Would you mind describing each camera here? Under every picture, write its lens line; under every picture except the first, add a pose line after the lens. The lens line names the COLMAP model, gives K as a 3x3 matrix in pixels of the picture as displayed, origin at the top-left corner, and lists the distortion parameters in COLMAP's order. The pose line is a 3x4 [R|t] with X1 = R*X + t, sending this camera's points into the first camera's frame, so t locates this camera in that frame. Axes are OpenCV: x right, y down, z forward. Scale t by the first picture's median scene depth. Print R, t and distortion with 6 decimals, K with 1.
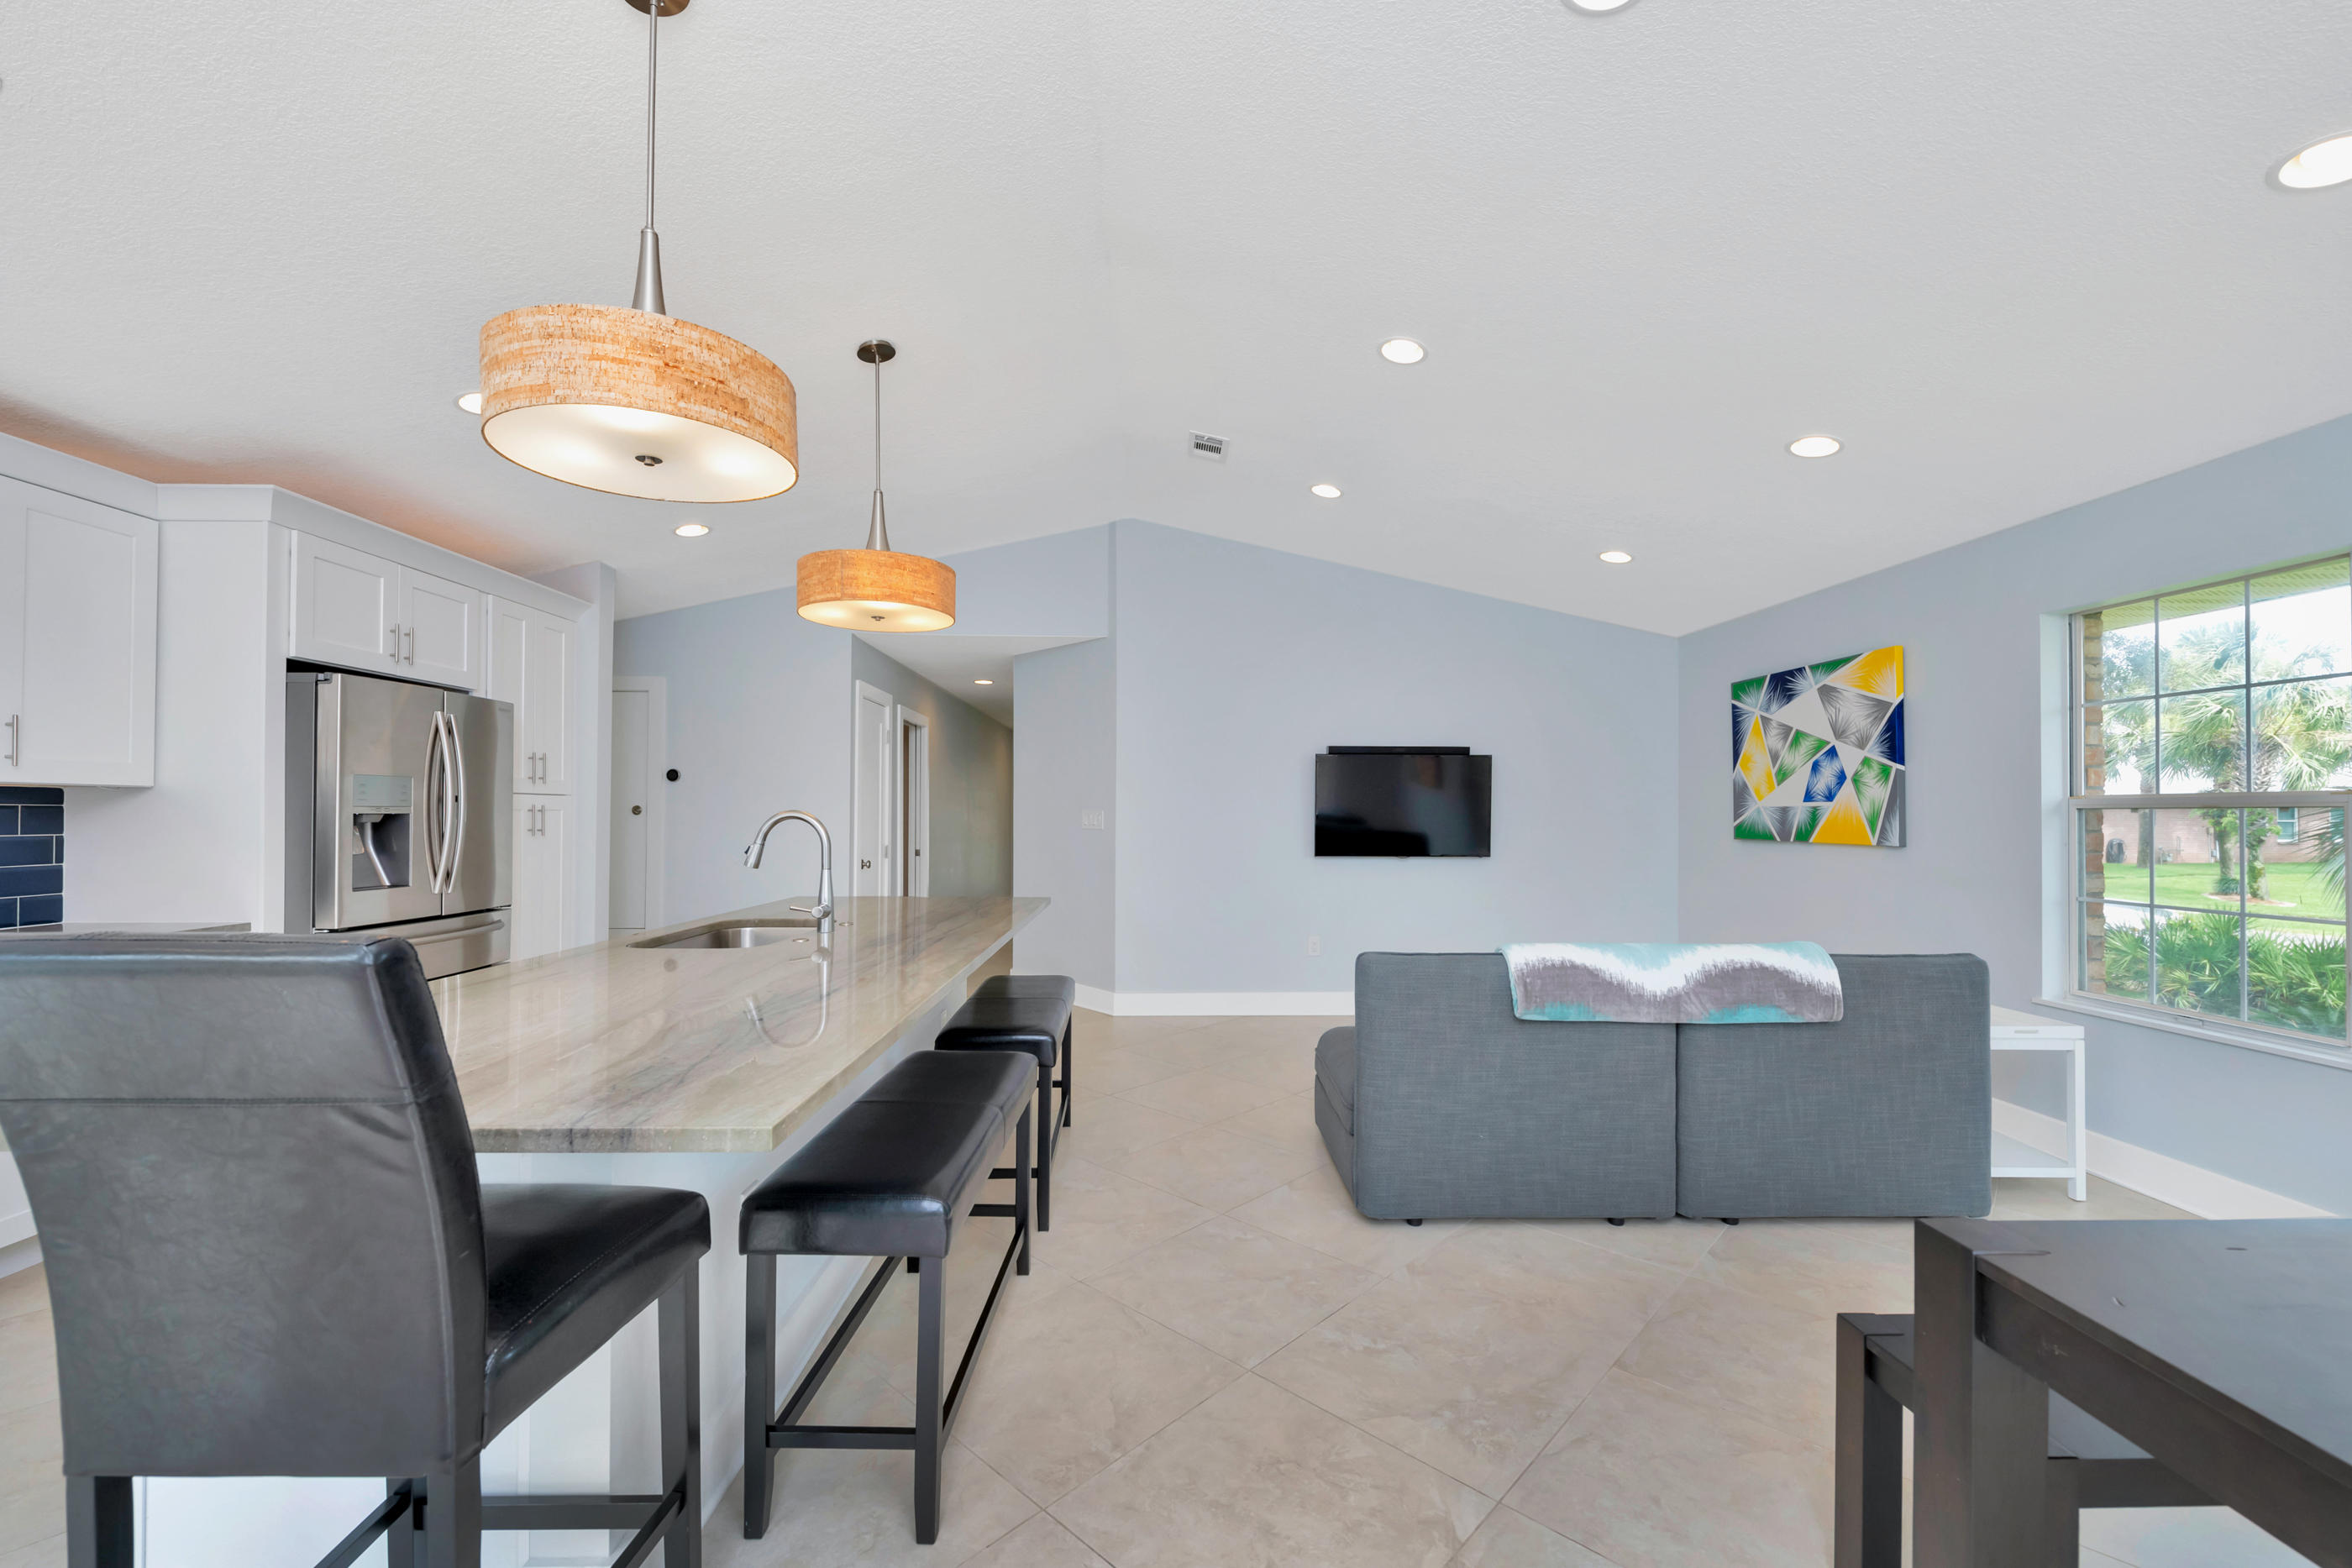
lens RADIAL K [[939.3, 0, 1177.6], [0, 939.3, 801.2], [0, 0, 1]] dist [-0.005963, -0.000374]
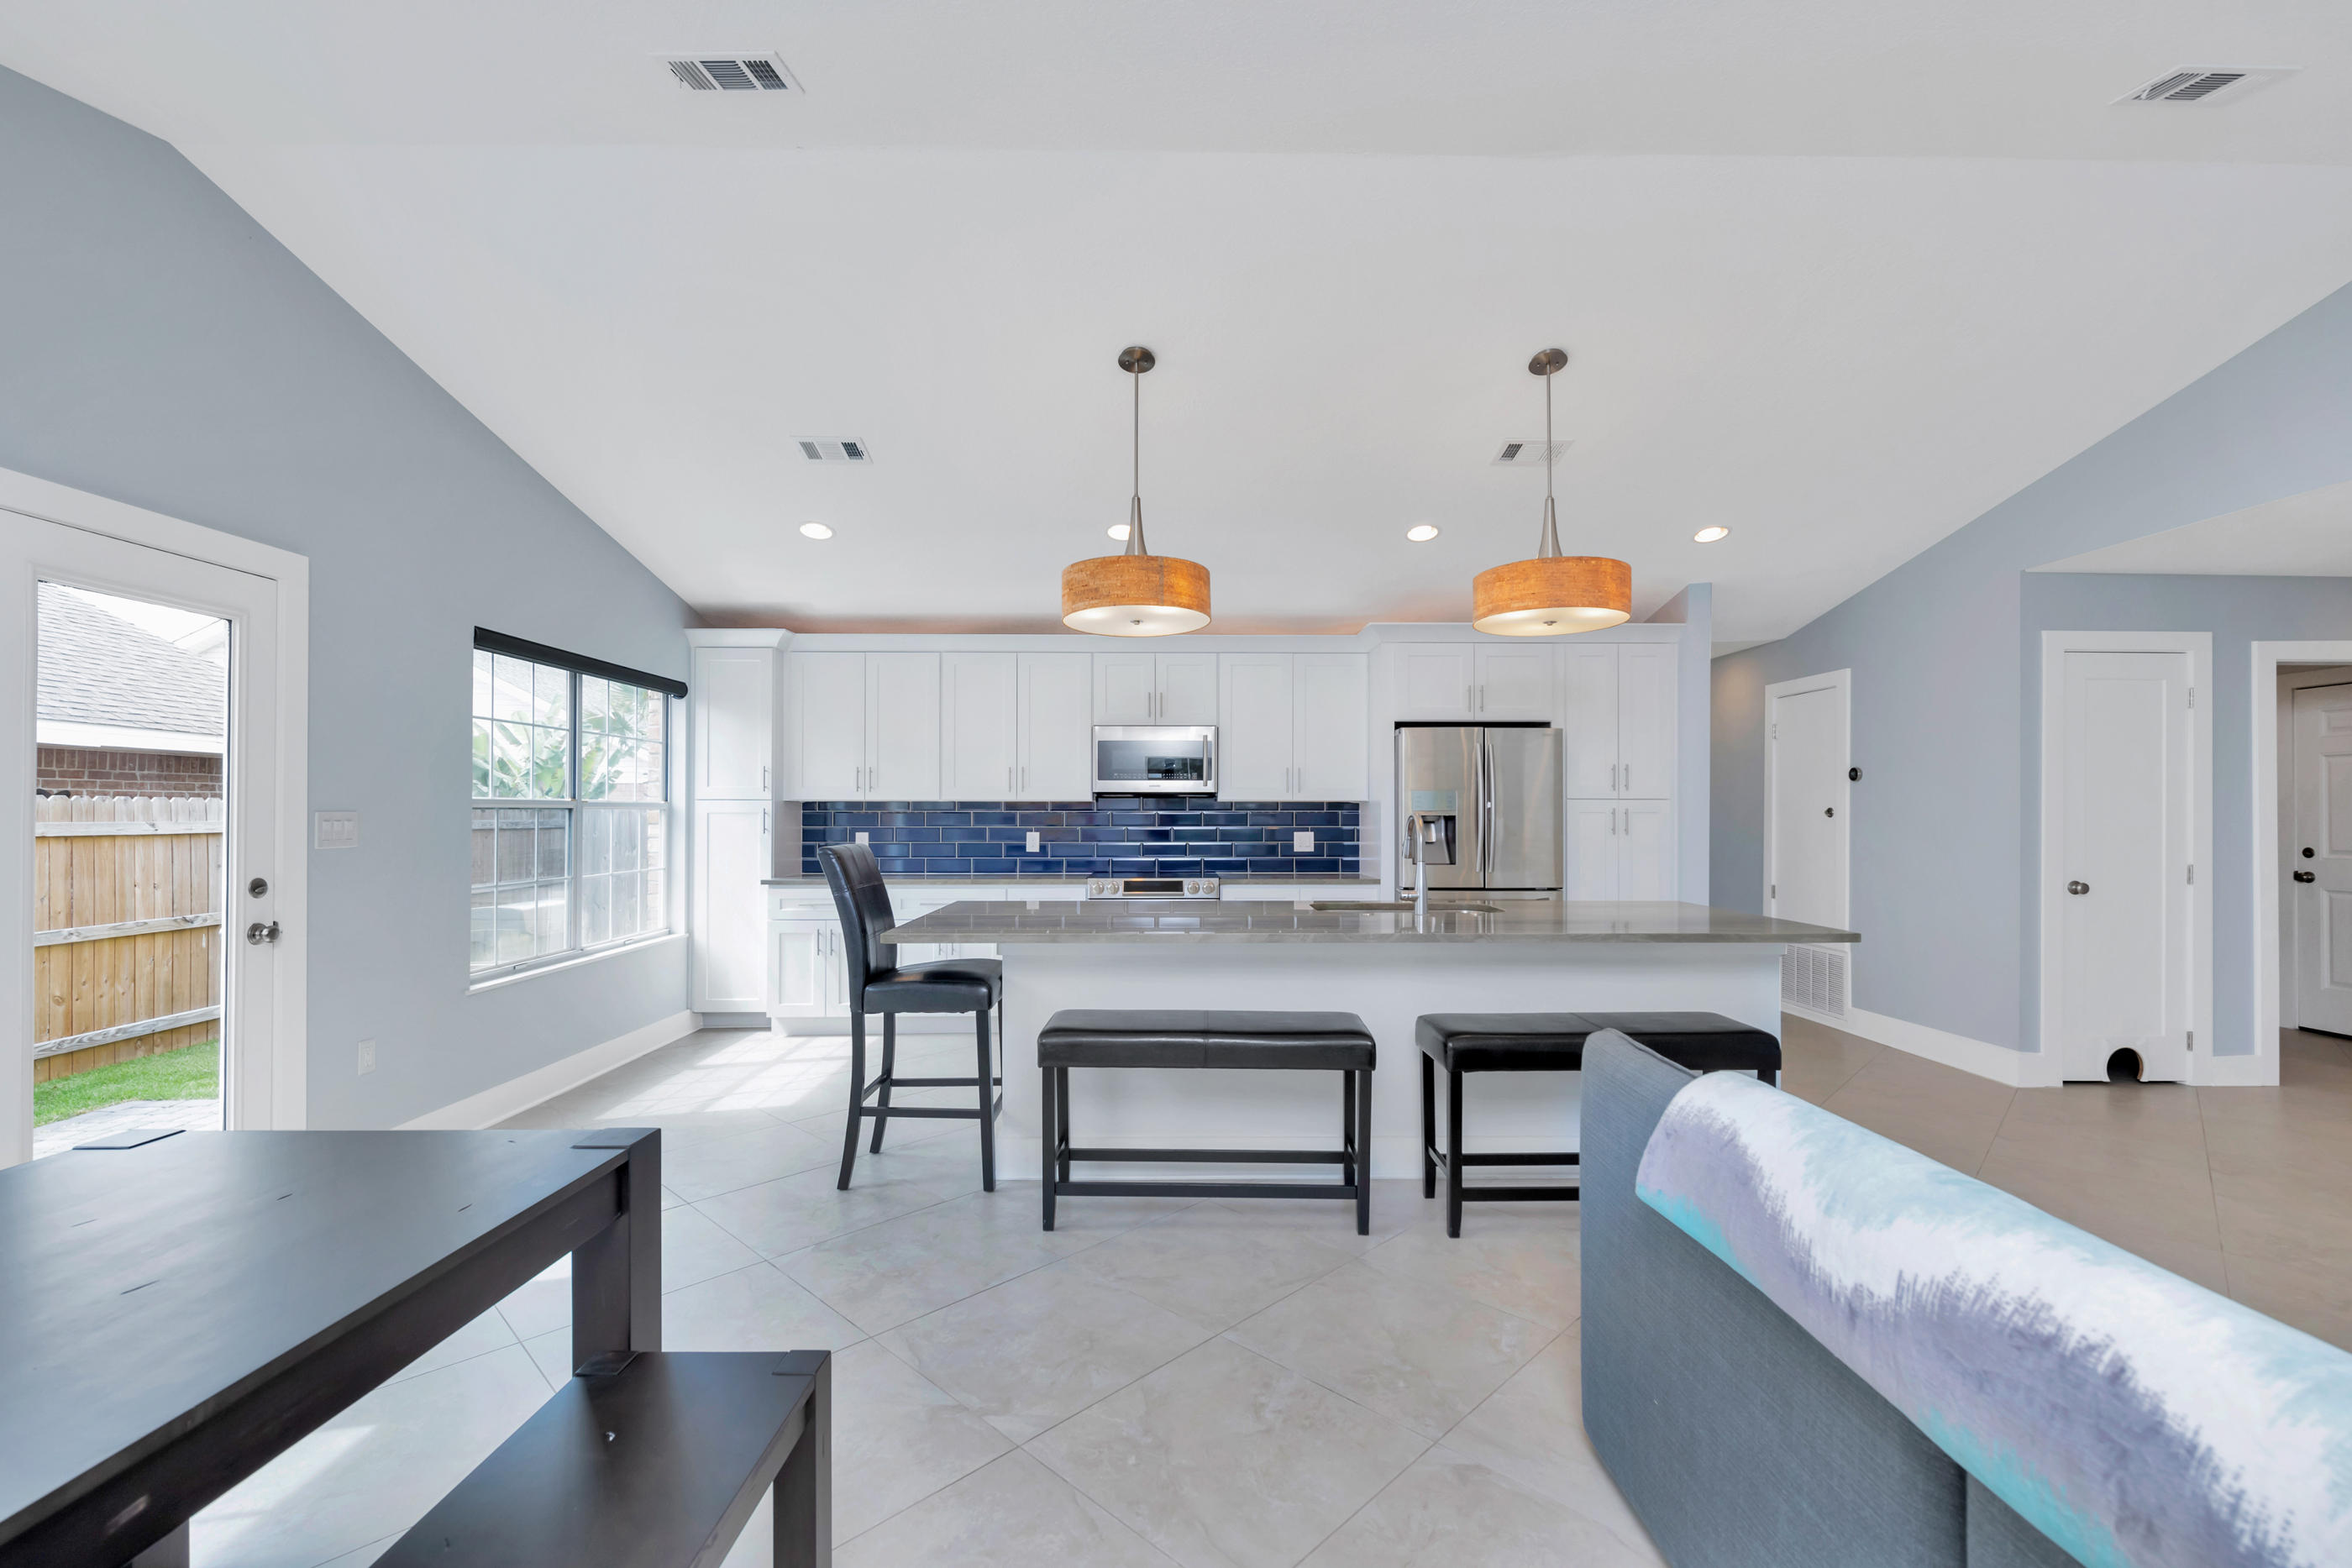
lens RADIAL K [[988.2, 0, 1183.1], [0, 988.2, 806.9], [0, 0, 1]] dist [0.005268, -0.003049]
pose [[-0.012484, -0.009468, -0.999877, 0.583591], [0.011732, 0.999885, -0.009614, 0.007488], [0.999853, -0.011851, -0.012372, 0.472091]]
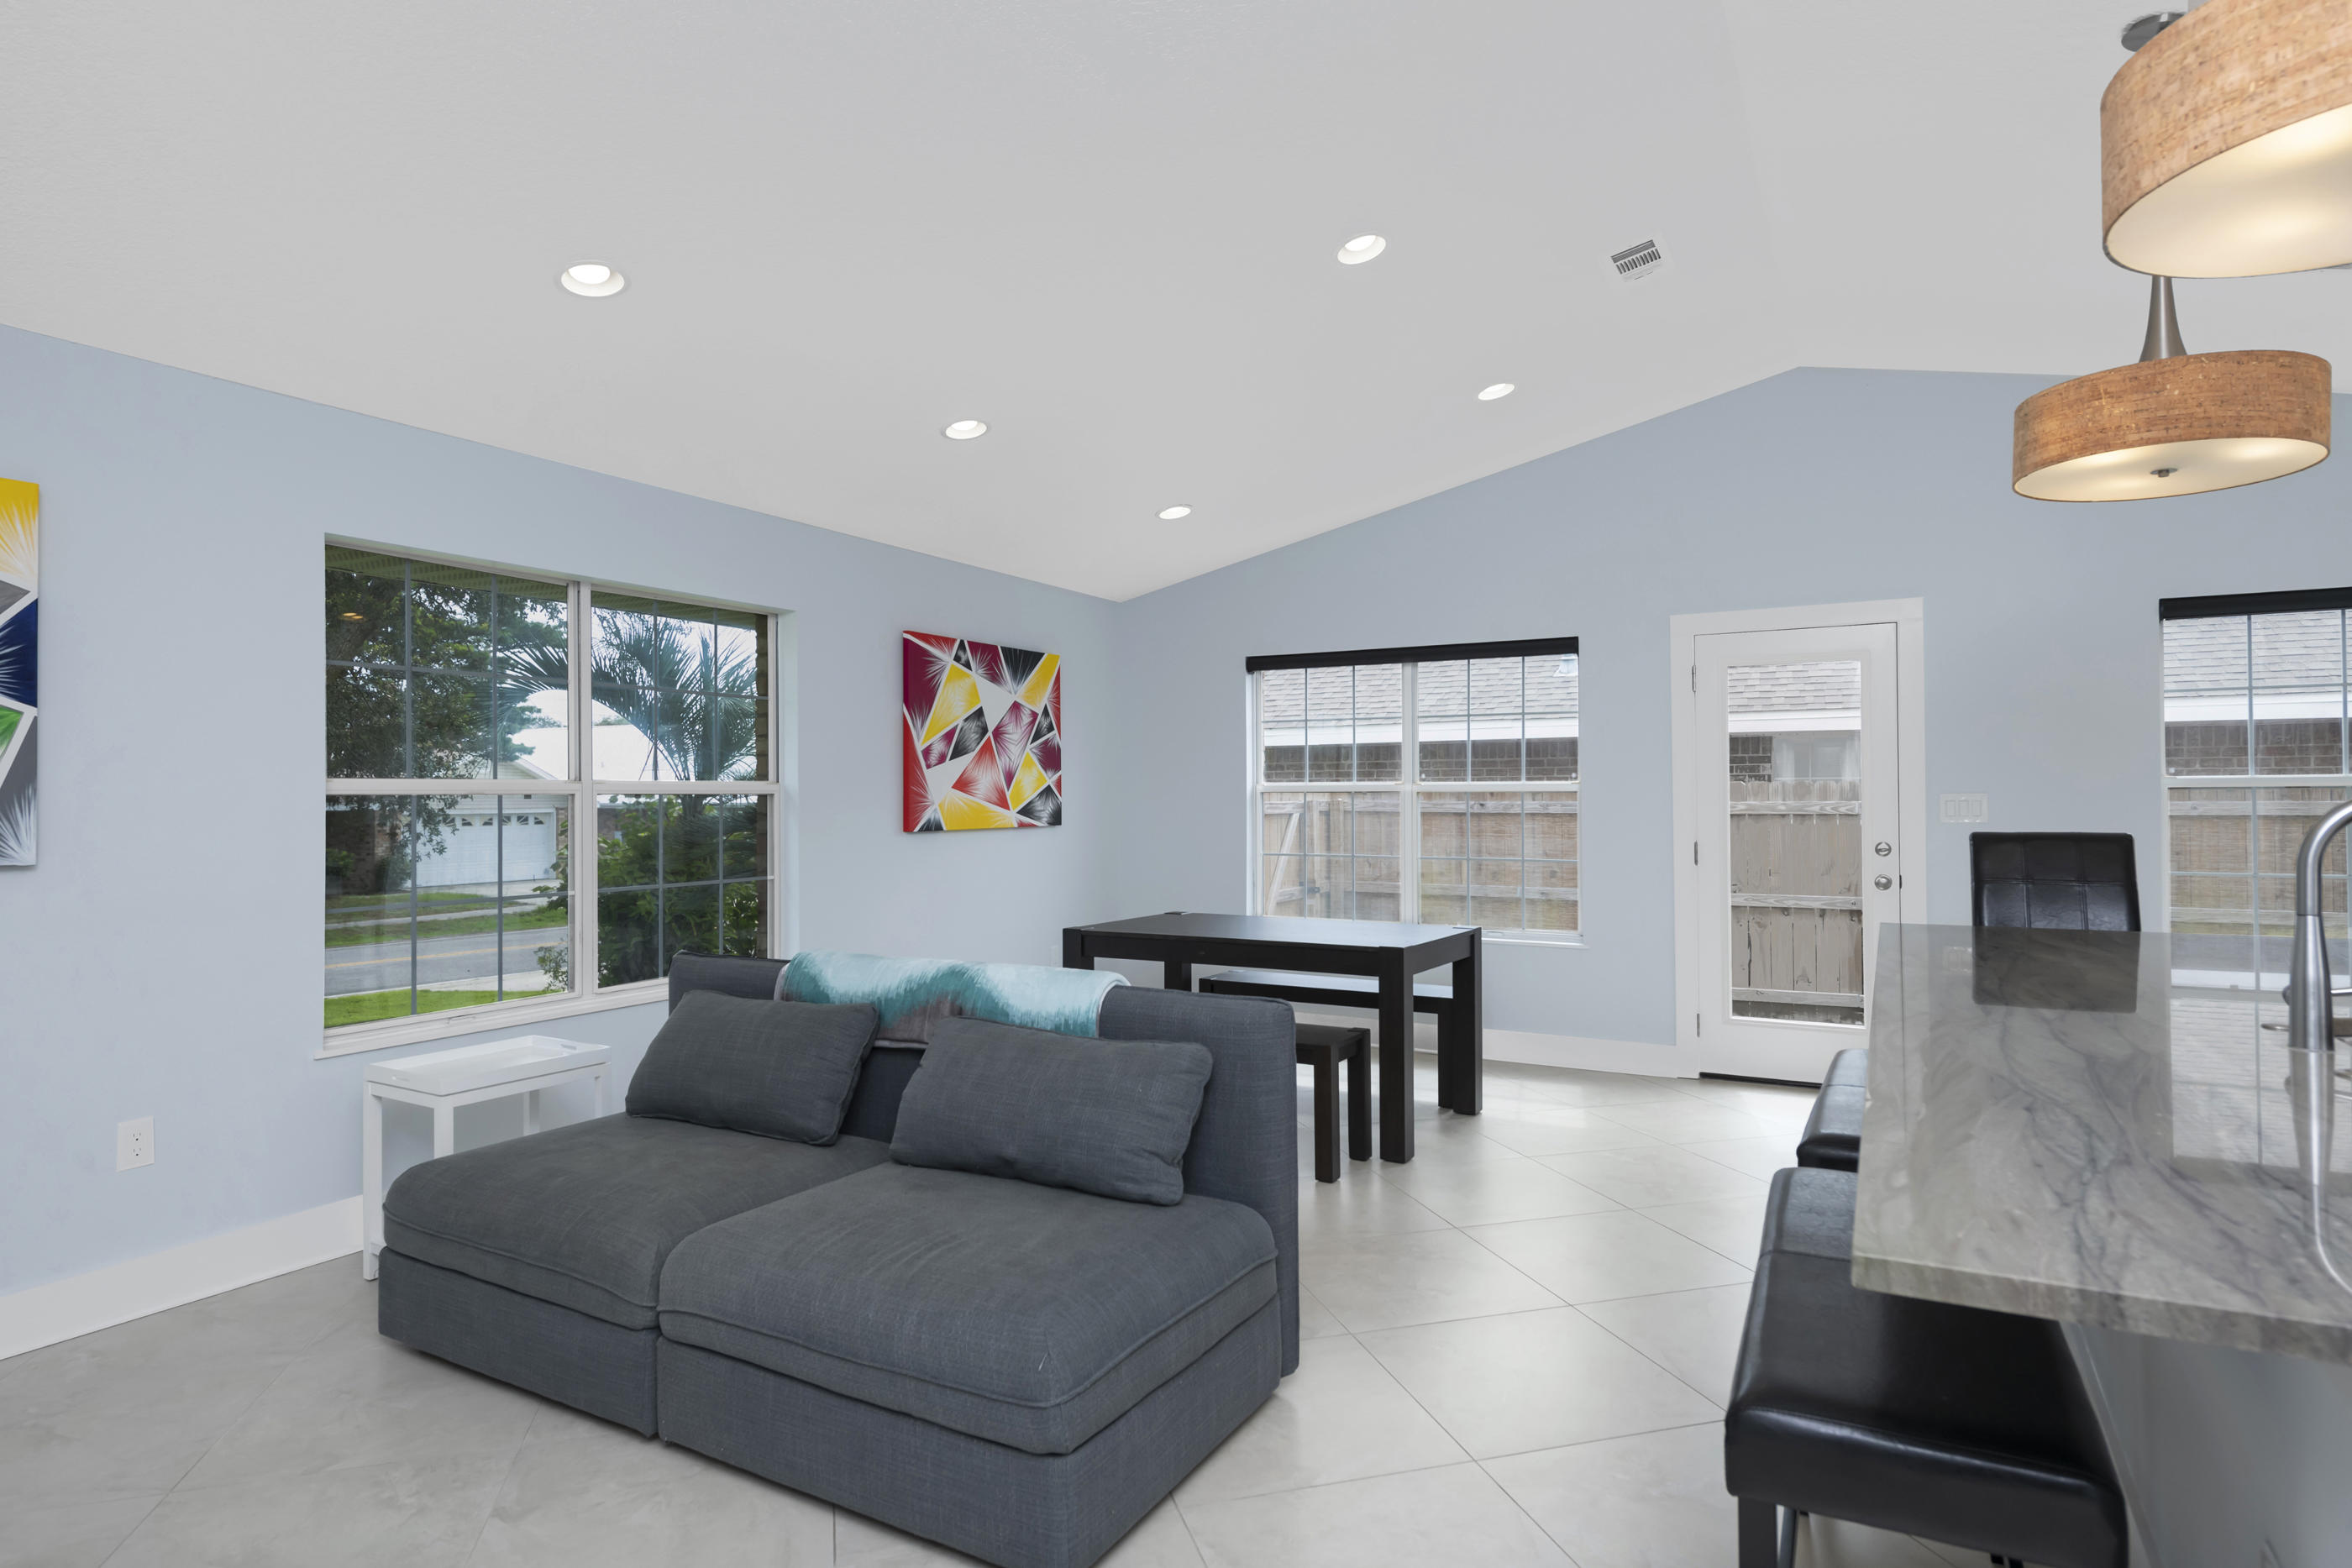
lens RADIAL K [[1269.3, 0, 1209.0], [0, 1269.3, 790.8], [0, 0, 1]] dist [0.011087, -0.004177]
pose [[-0.867230, 0.004832, 0.497884, -0.149759], [-0.003171, 0.999879, -0.015227, 0.014665], [-0.497897, -0.014784, -0.867110, 1.211113]]
